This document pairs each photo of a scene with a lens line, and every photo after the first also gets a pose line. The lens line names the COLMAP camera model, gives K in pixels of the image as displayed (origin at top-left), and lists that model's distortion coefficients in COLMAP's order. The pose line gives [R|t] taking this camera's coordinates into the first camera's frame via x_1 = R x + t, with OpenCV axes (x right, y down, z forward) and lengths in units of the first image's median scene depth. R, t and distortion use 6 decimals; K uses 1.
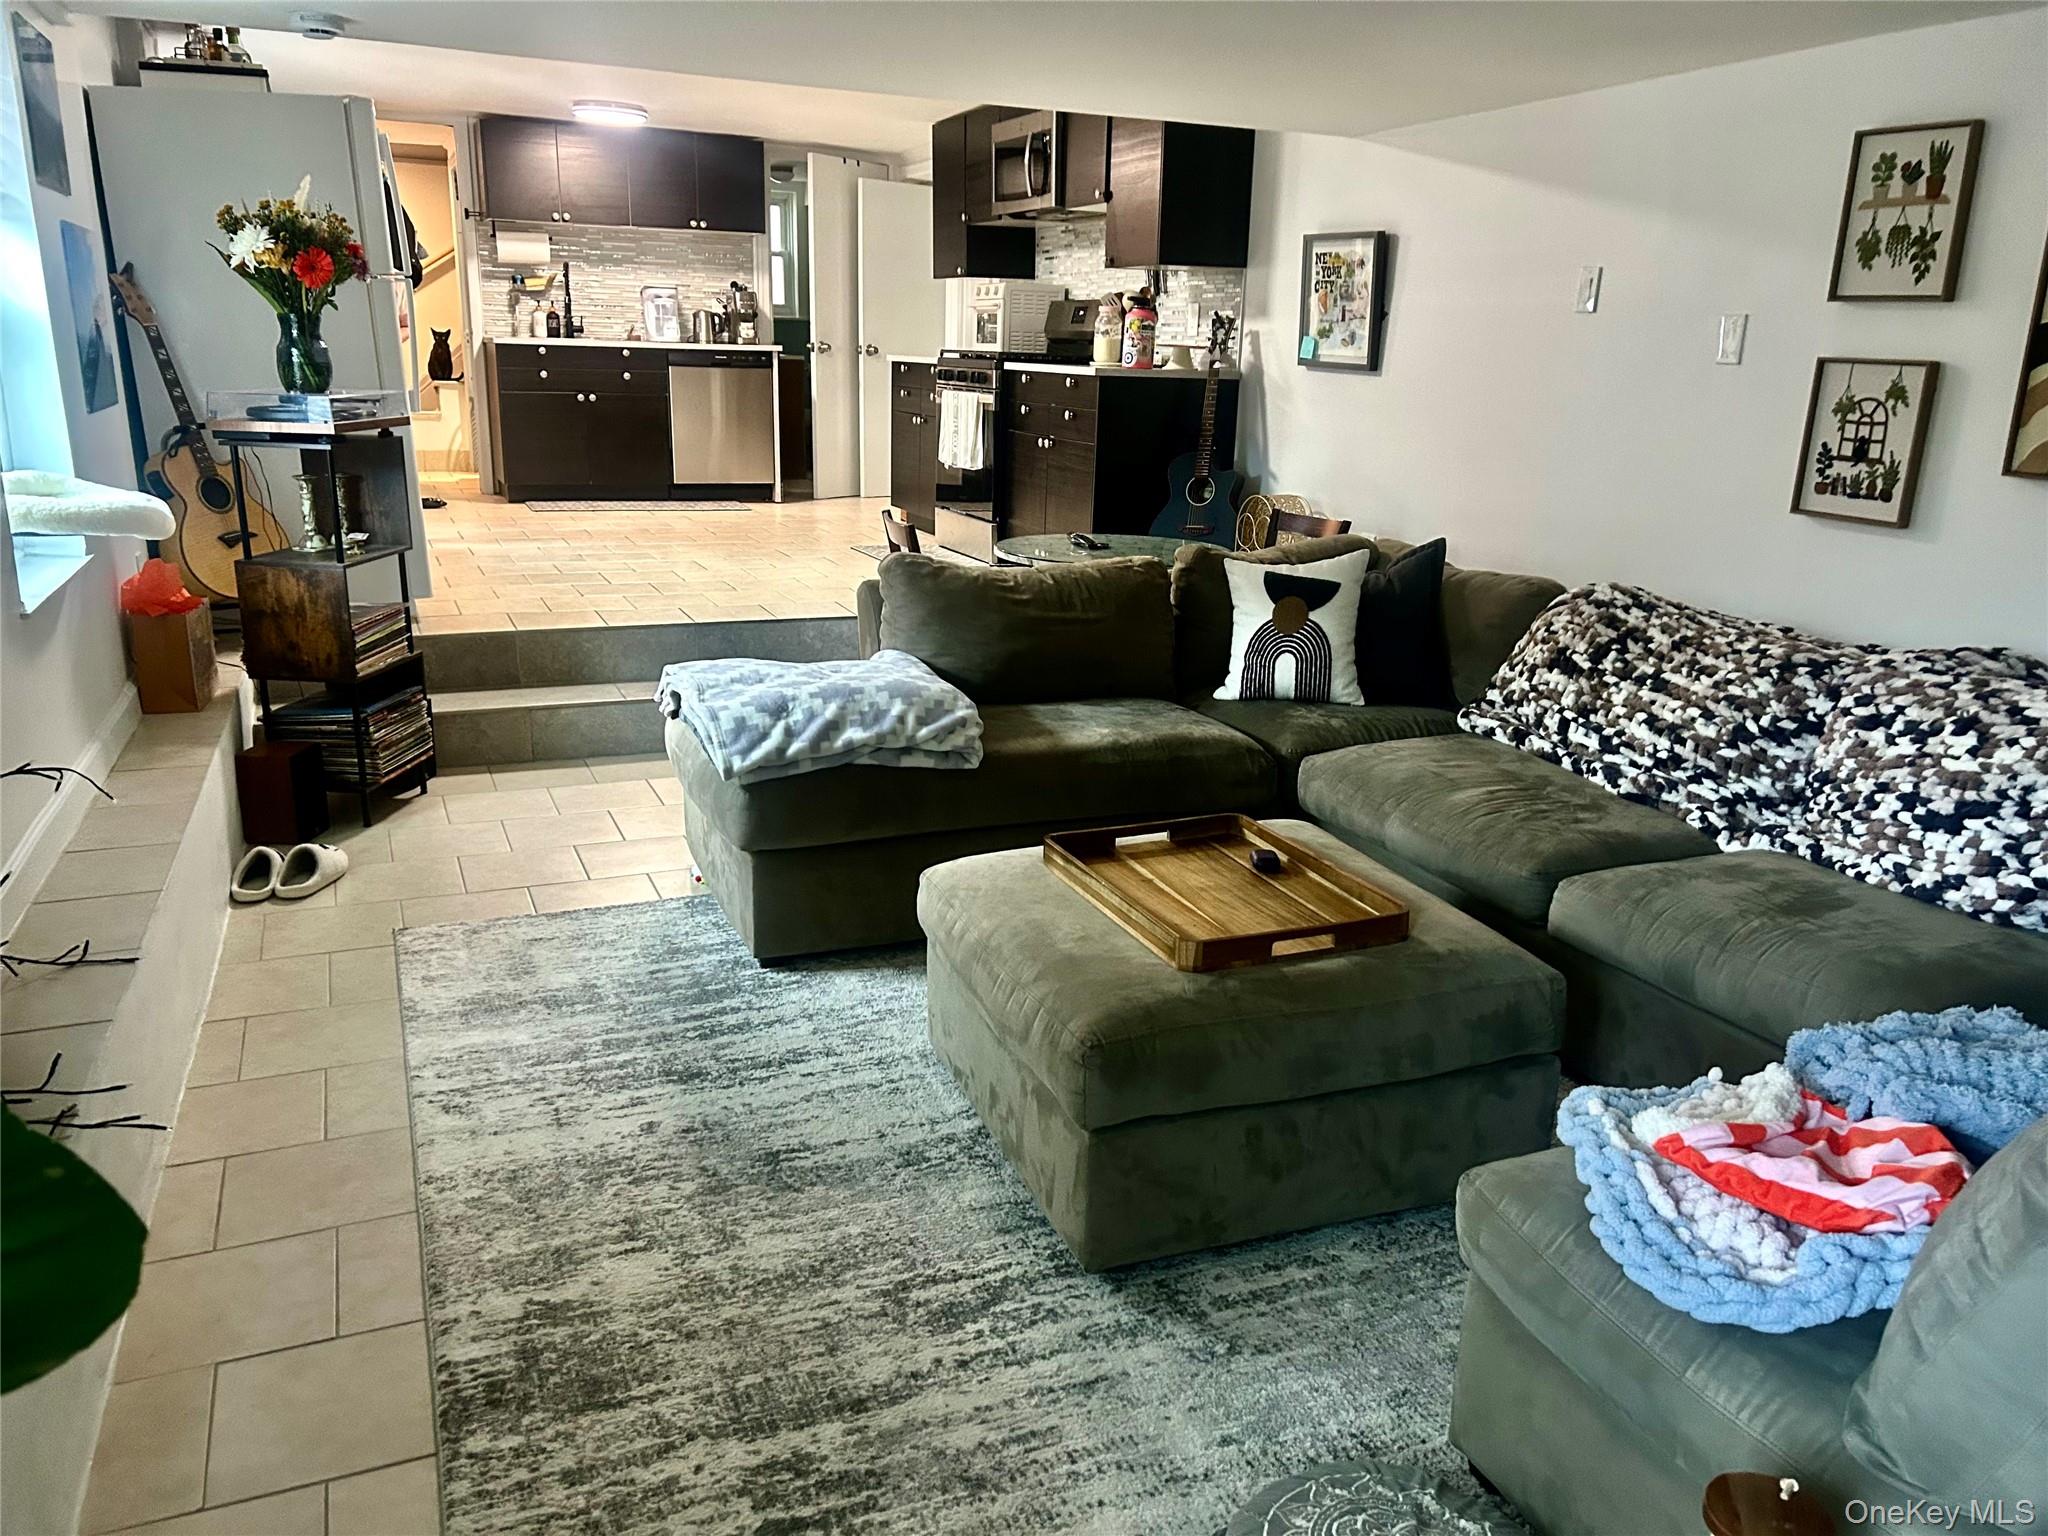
lens RADIAL K [[1495.4, 0, 1024.0], [0, 1495.4, 768.0], [0, 0, 1]] dist [-0.000393, -0.005119]
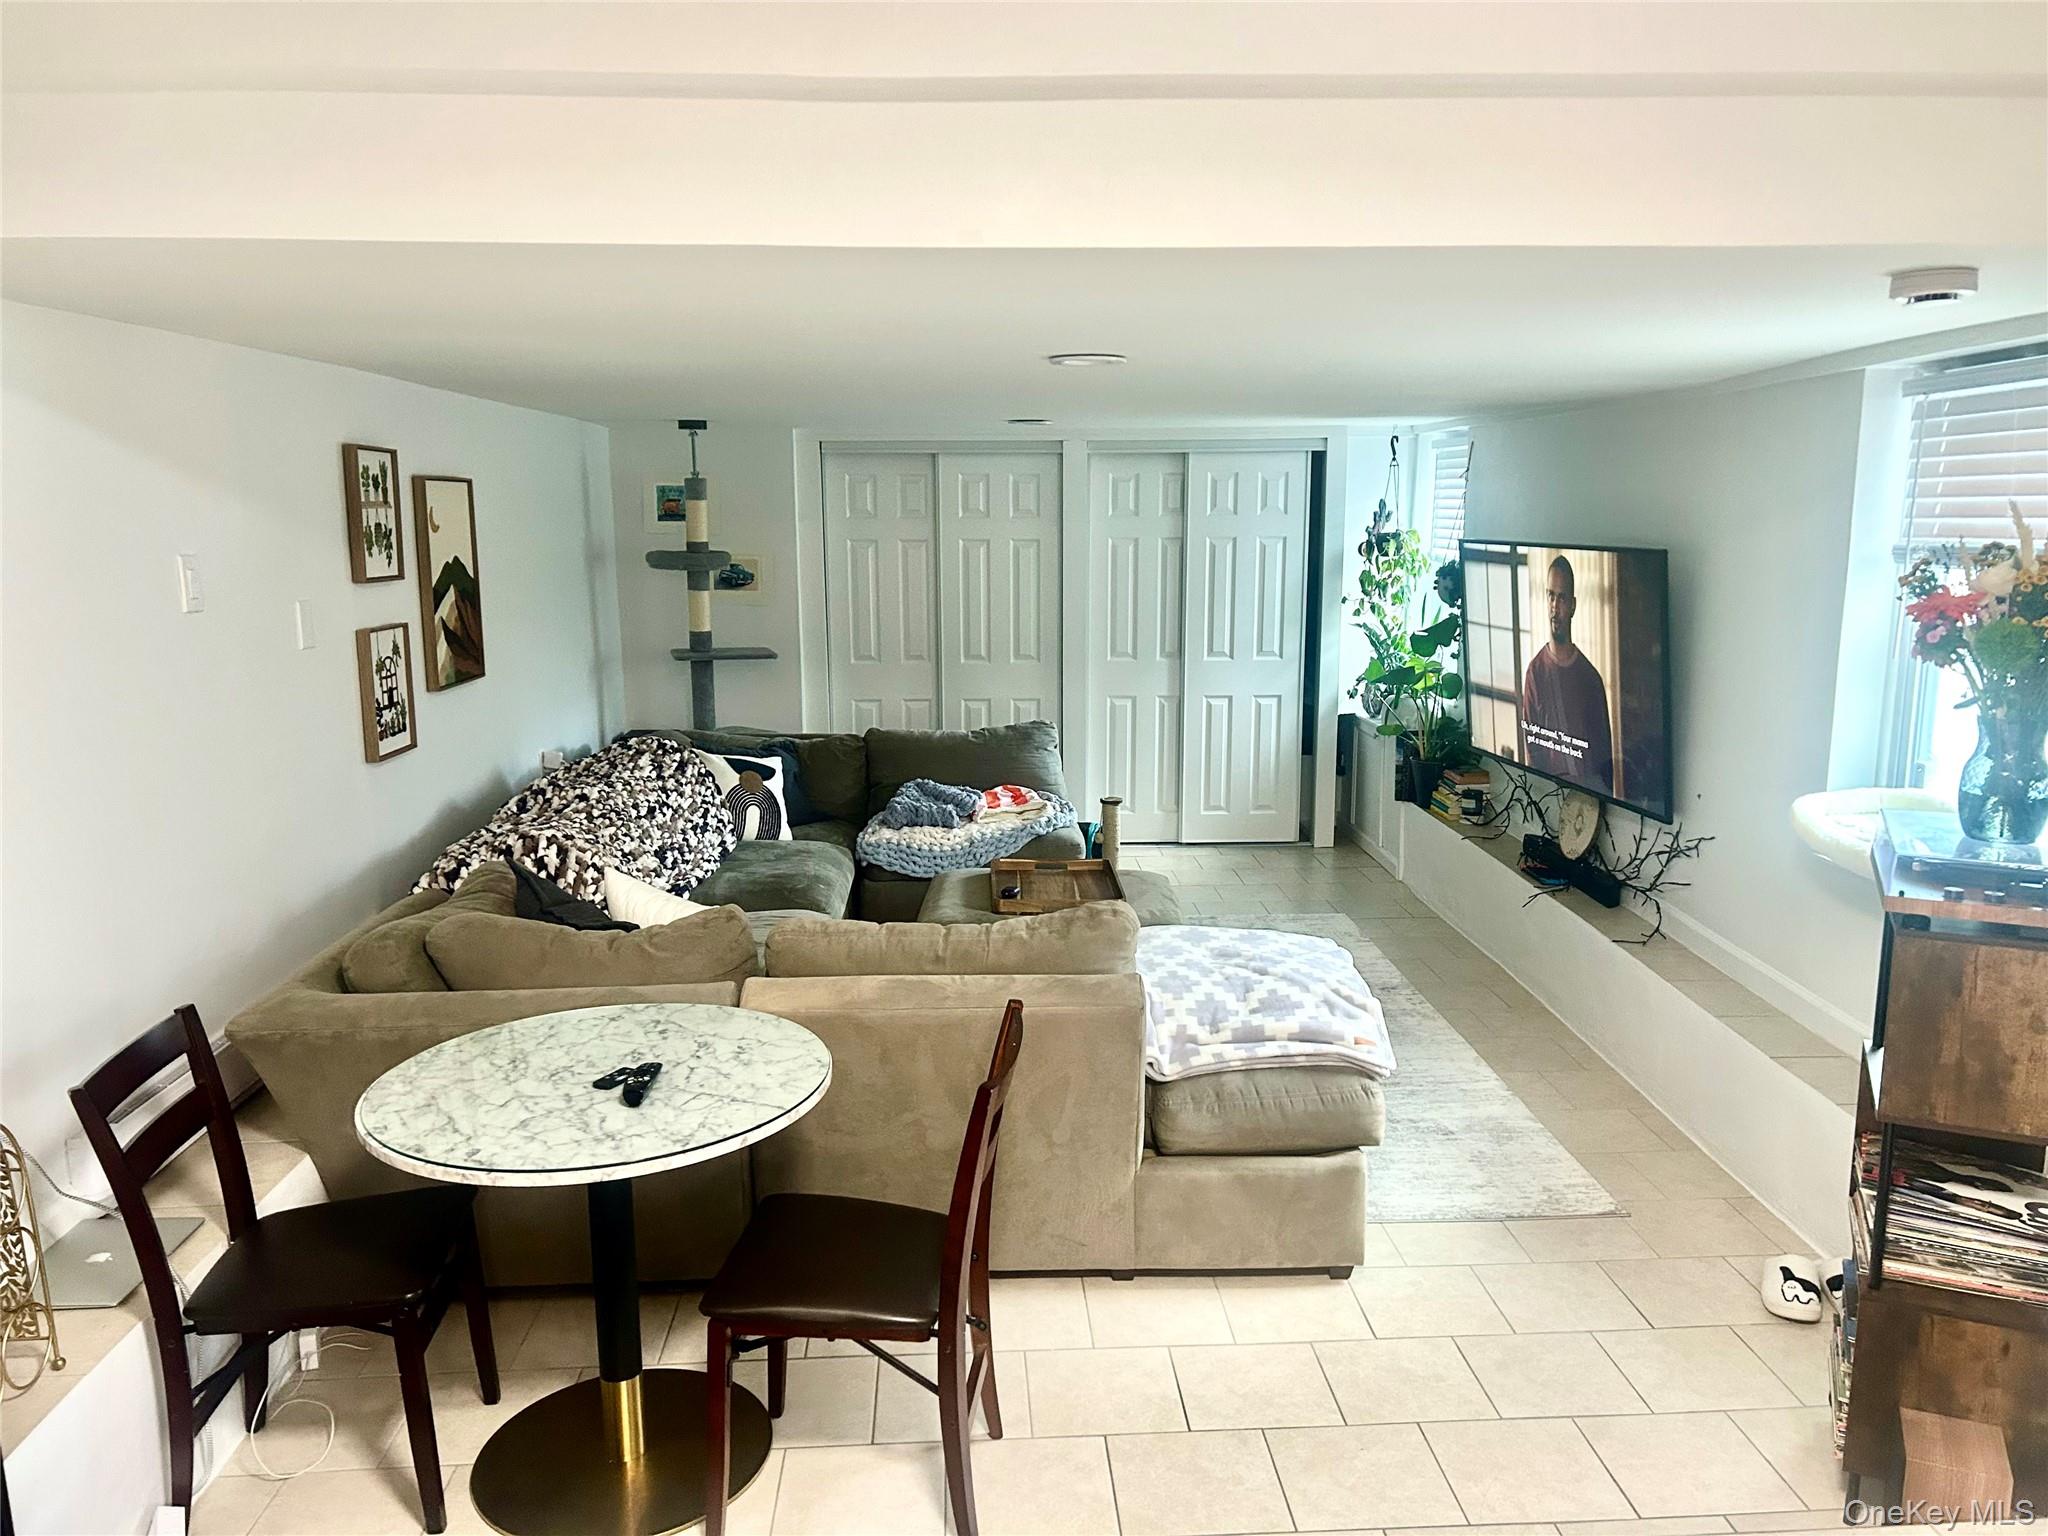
lens RADIAL K [[1534.6, 0, 1051.0], [0, 1534.6, 777.6], [0, 0, 1]] dist [0.038210, -0.036789]
pose [[-0.939918, -0.081699, 0.331481, -0.378155], [0.074446, 0.898531, 0.432551, -0.666791], [-0.333185, 0.431240, -0.838463, 1.924452]]
